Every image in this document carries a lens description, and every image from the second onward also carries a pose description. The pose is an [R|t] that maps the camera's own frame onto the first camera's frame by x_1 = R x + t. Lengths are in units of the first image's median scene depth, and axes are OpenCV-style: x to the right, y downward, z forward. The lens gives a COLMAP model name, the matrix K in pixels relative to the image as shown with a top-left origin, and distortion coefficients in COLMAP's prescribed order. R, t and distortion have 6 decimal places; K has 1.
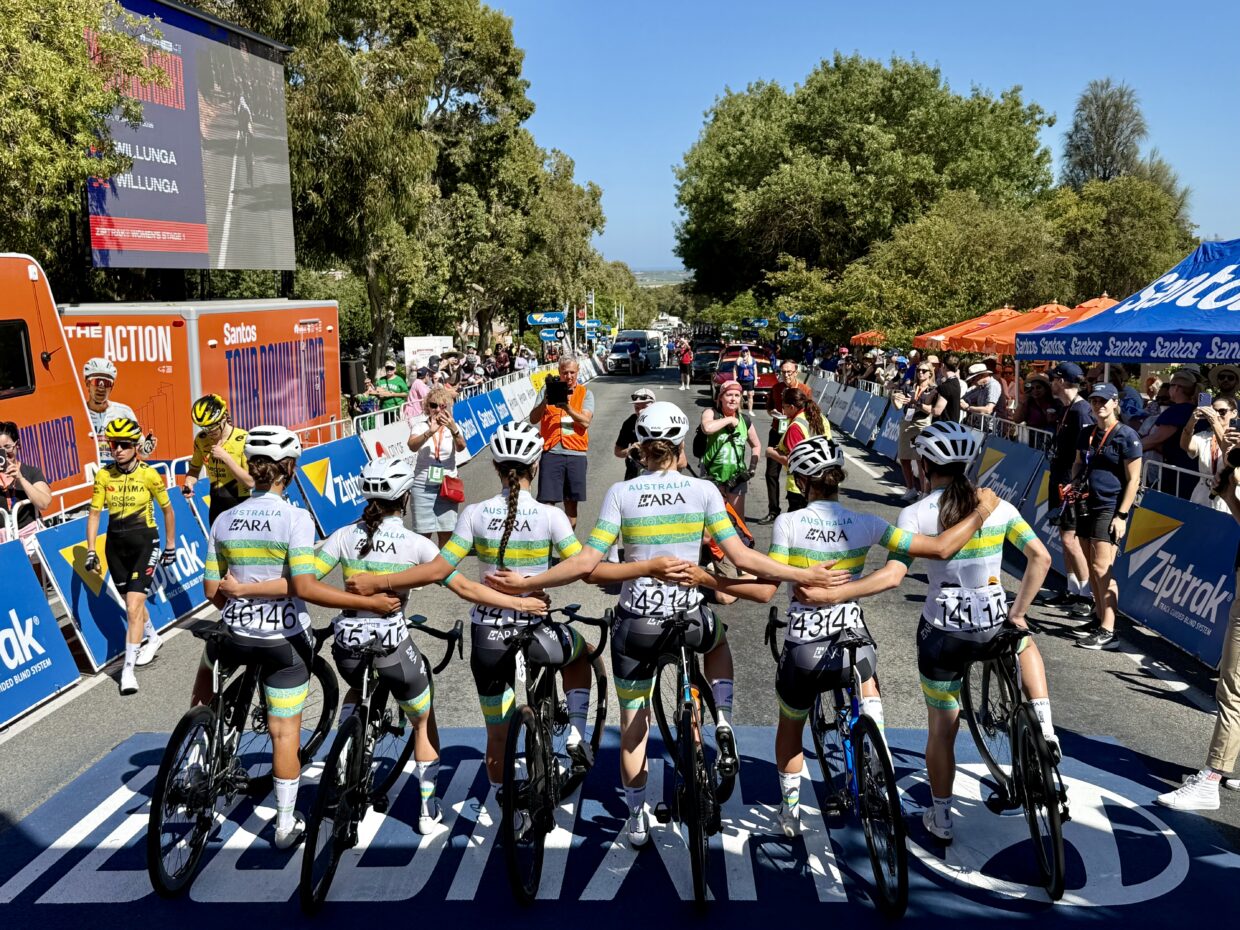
lens RADIAL K [[1087.6, 0, 620.0], [0, 1087.6, 465.0], [0, 0, 1]] dist [0.010525, 0.001282]
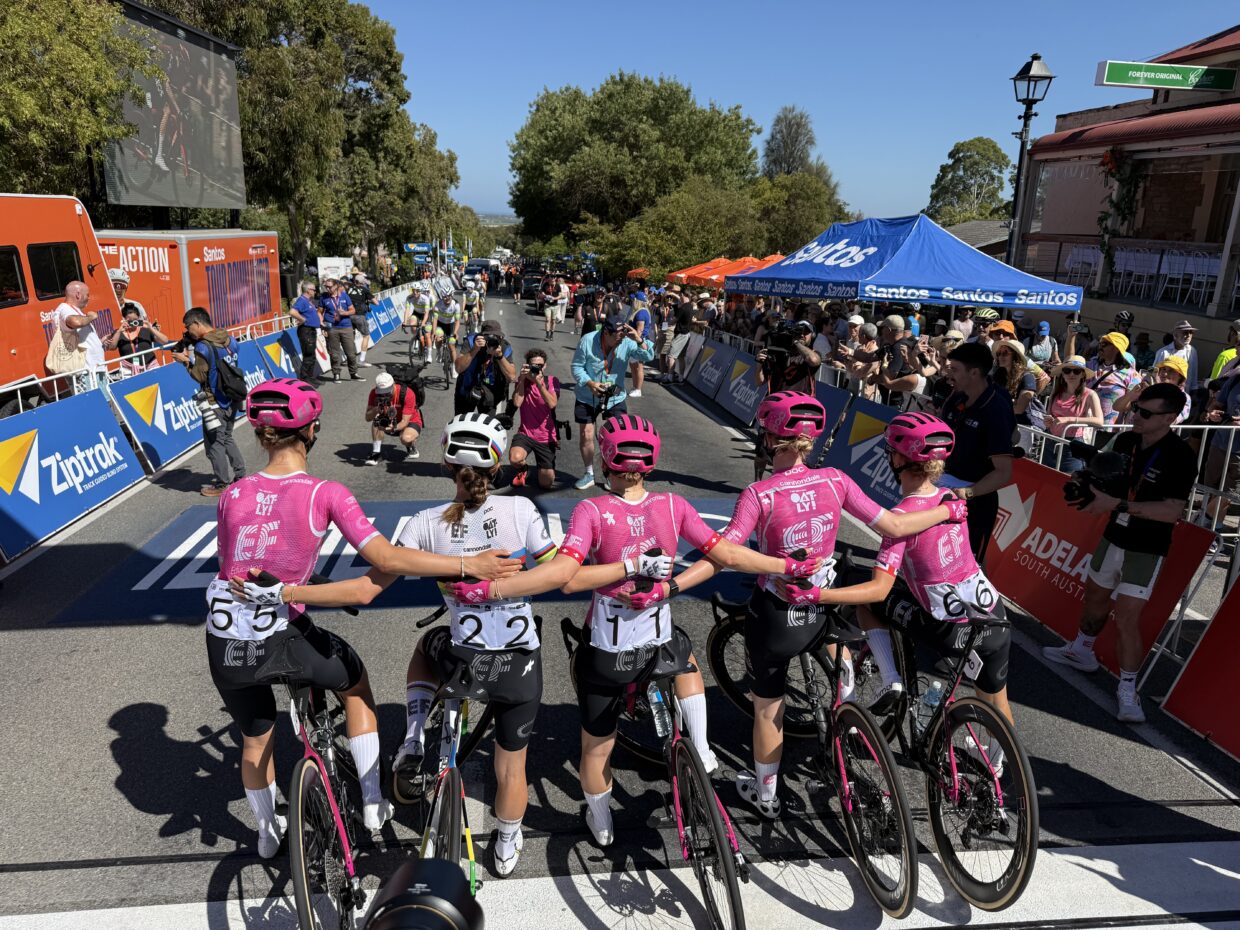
lens RADIAL K [[854.0, 0, 641.9], [0, 854.0, 465.9], [0, 0, 1]] dist [0.145494, -0.250605]
pose [[0.976143, -0.009448, 0.216923, -0.034069], [-0.017024, 0.992647, 0.119842, 0.008543], [-0.216461, -0.120676, 0.968805, -0.213777]]
